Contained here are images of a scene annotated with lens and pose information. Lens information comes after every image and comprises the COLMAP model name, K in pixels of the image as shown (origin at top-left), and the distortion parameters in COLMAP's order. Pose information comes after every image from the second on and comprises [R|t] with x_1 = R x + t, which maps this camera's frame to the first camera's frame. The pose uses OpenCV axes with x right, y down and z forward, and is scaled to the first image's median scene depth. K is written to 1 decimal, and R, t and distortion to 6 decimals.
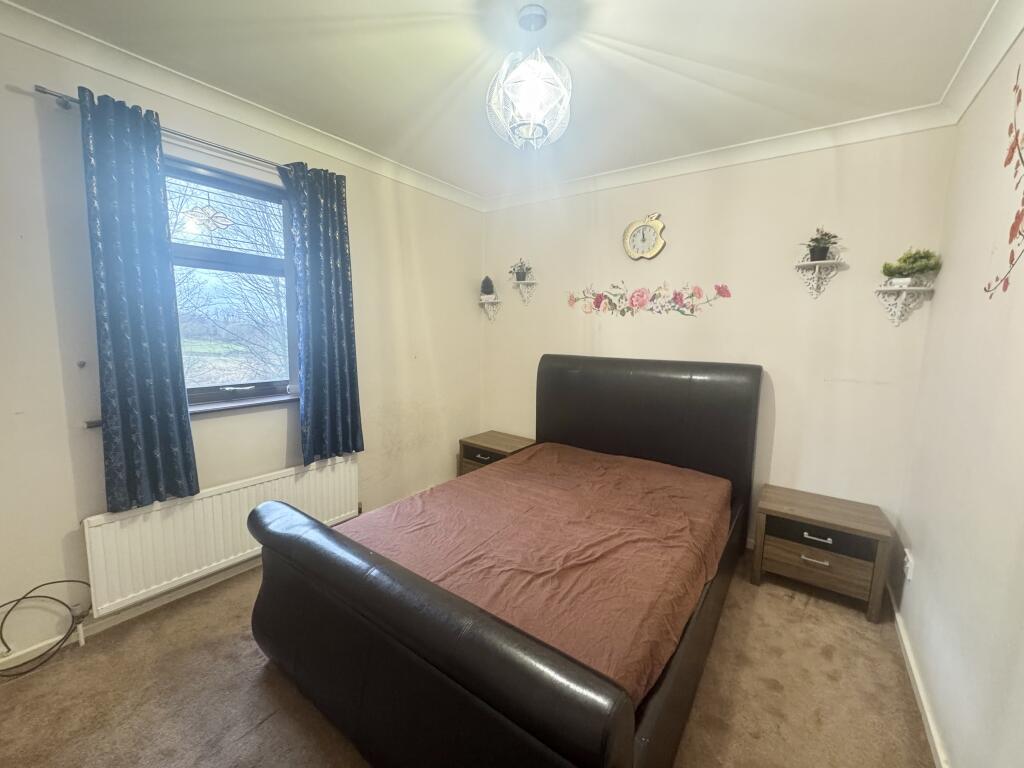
lens RADIAL K [[406.5, 0, 512.0], [0, 406.5, 384.0], [0, 0, 1]] dist [-0.003267, 0.000101]
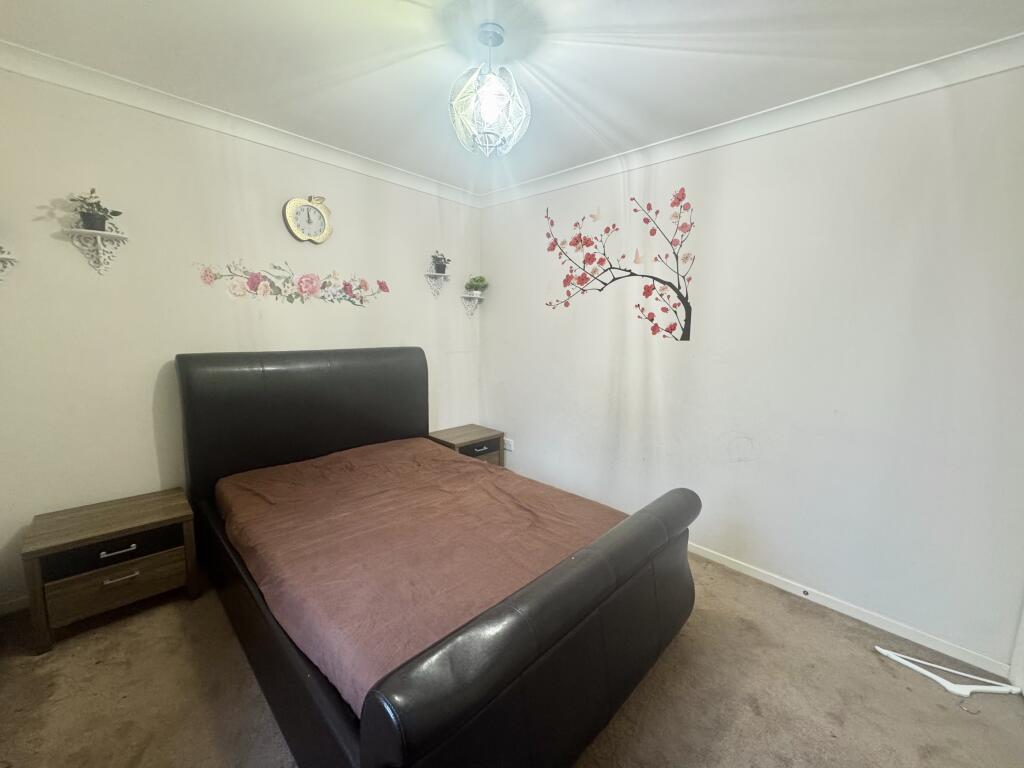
lens RADIAL K [[406.5, 0, 512.0], [0, 406.5, 384.0], [0, 0, 1]] dist [-0.003267, 0.000101]
pose [[0.149251, -0.156630, 0.976315, -0.566595], [0.112698, 0.983635, 0.140576, -0.067650], [-0.982356, 0.089047, 0.164461, 0.424532]]
